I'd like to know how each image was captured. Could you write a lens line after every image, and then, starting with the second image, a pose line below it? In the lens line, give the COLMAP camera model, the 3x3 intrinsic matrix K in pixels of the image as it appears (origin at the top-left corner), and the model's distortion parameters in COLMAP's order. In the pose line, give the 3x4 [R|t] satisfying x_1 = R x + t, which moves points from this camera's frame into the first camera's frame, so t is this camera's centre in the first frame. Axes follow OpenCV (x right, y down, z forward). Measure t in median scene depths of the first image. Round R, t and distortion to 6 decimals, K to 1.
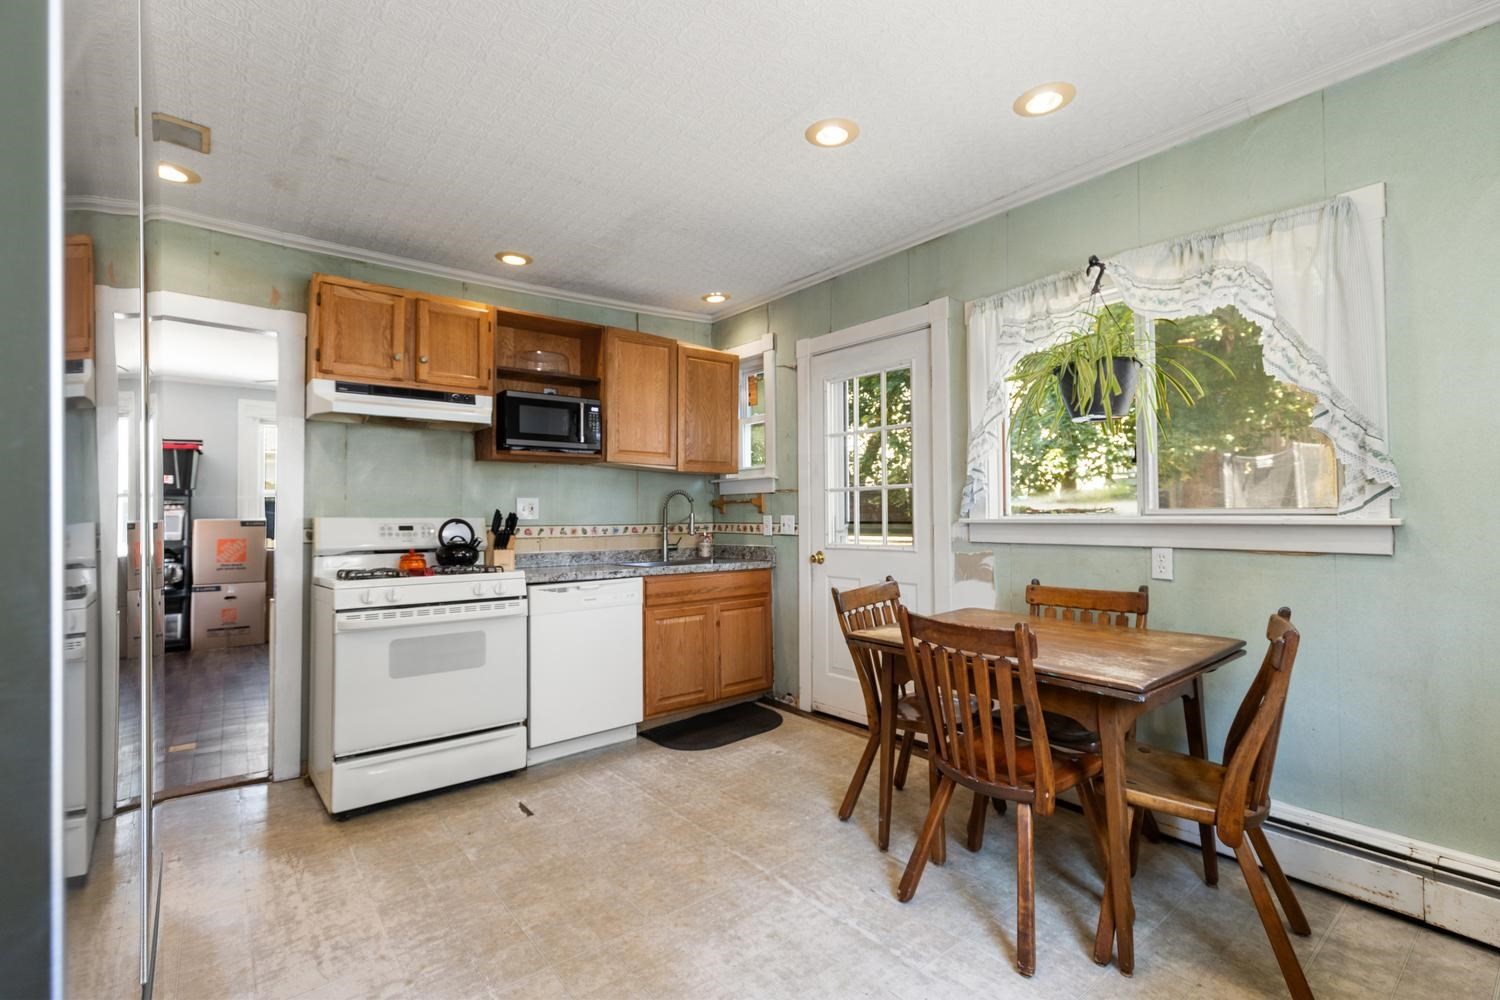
lens RADIAL K [[677.8, 0, 737.4], [0, 677.8, 497.8], [0, 0, 1]] dist [0.005819, 0.000211]
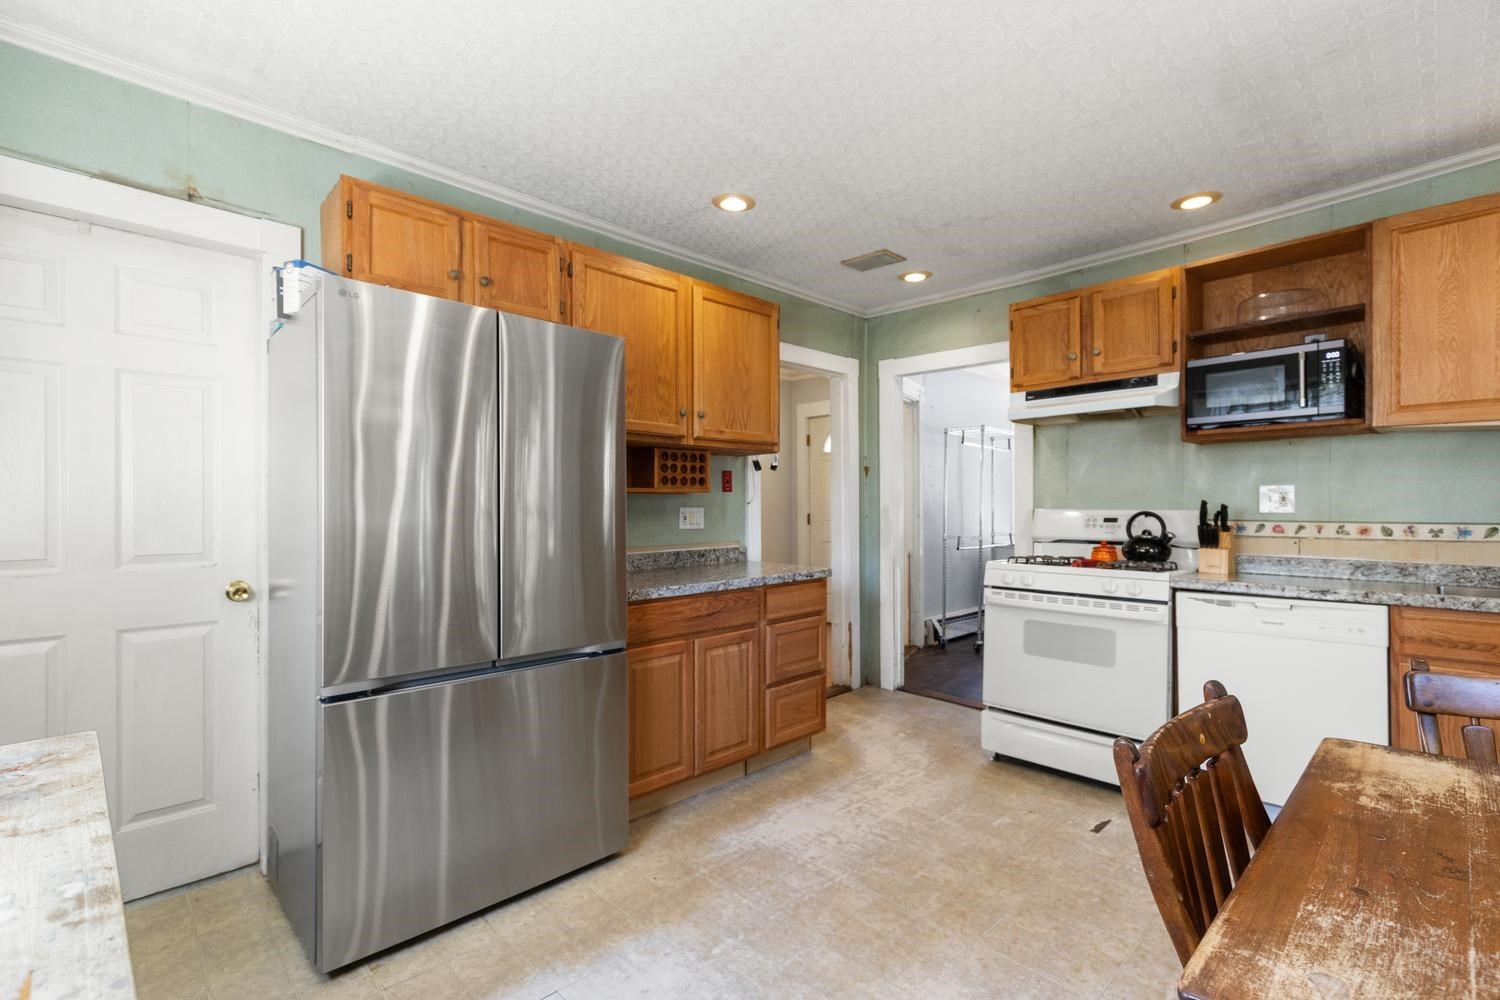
lens RADIAL K [[677.8, 0, 743.3], [0, 677.8, 508.8], [0, 0, 1]] dist [0.005819, 0.000211]
pose [[0.094240, 0.005049, -0.995537, 0.473557], [0.026610, 0.999617, 0.007589, 0.005856], [0.995194, -0.027207, 0.094070, 0.371233]]
